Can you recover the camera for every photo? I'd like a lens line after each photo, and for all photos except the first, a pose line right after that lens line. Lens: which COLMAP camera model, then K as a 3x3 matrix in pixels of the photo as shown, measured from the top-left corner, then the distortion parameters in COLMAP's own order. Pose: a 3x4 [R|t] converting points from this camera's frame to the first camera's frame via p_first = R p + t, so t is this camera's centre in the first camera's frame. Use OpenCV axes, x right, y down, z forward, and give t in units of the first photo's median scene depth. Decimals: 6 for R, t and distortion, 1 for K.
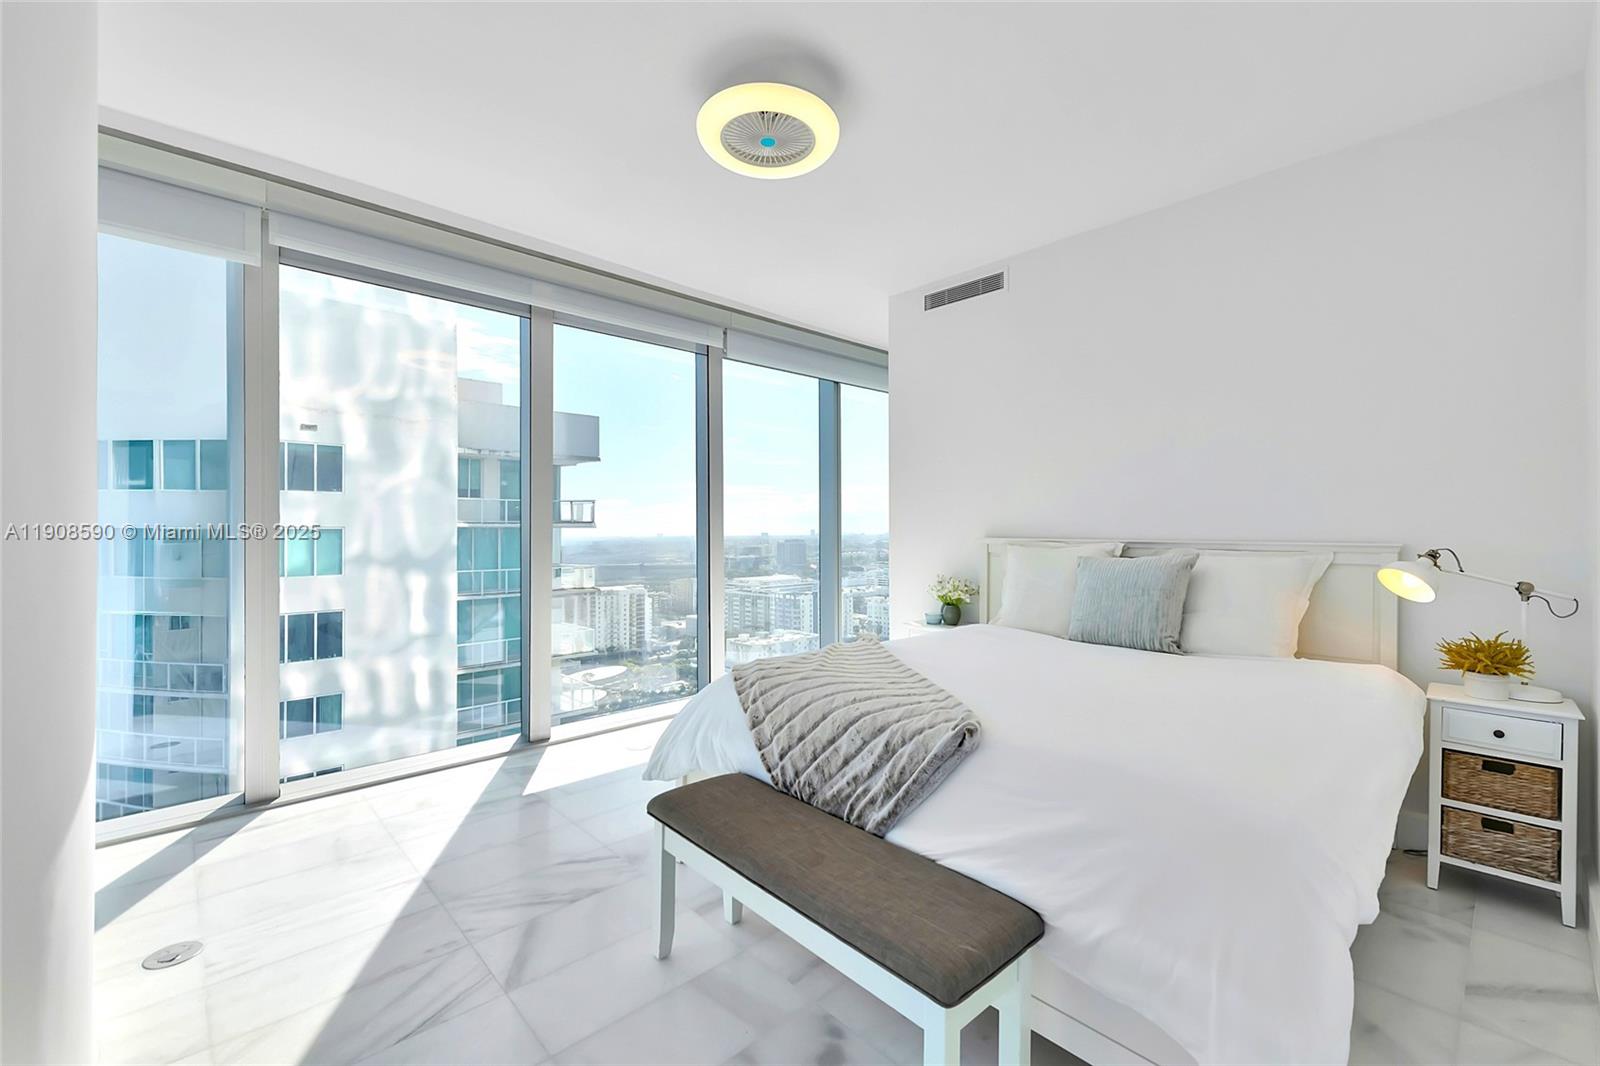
lens RADIAL K [[662.8, 0, 819.5], [0, 662.8, 534.7], [0, 0, 1]] dist [0.000383, -0.000172]
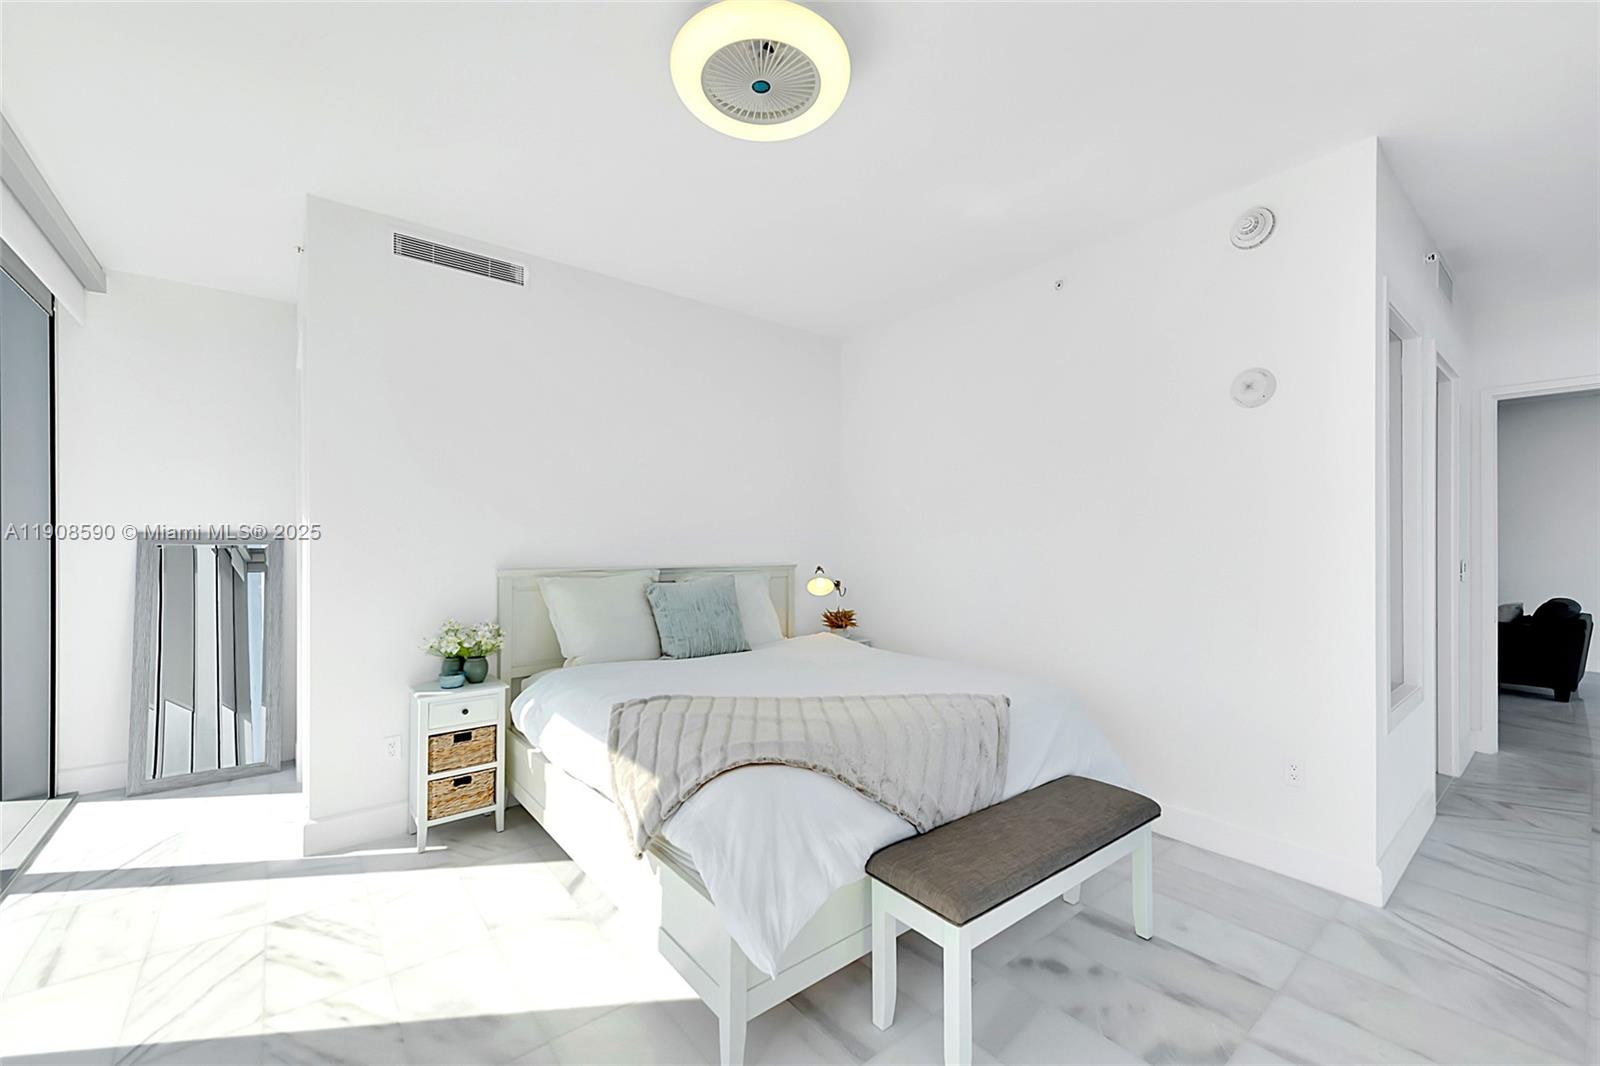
lens RADIAL K [[635.1, 0, 798.6], [0, 635.1, 555.0], [0, 0, 1]] dist [-0.000233, -0.000134]
pose [[0.092698, -0.000668, 0.995694, -0.466034], [0.016154, 0.999869, -0.000833, -0.008834], [-0.995563, 0.016162, 0.092697, 0.503832]]
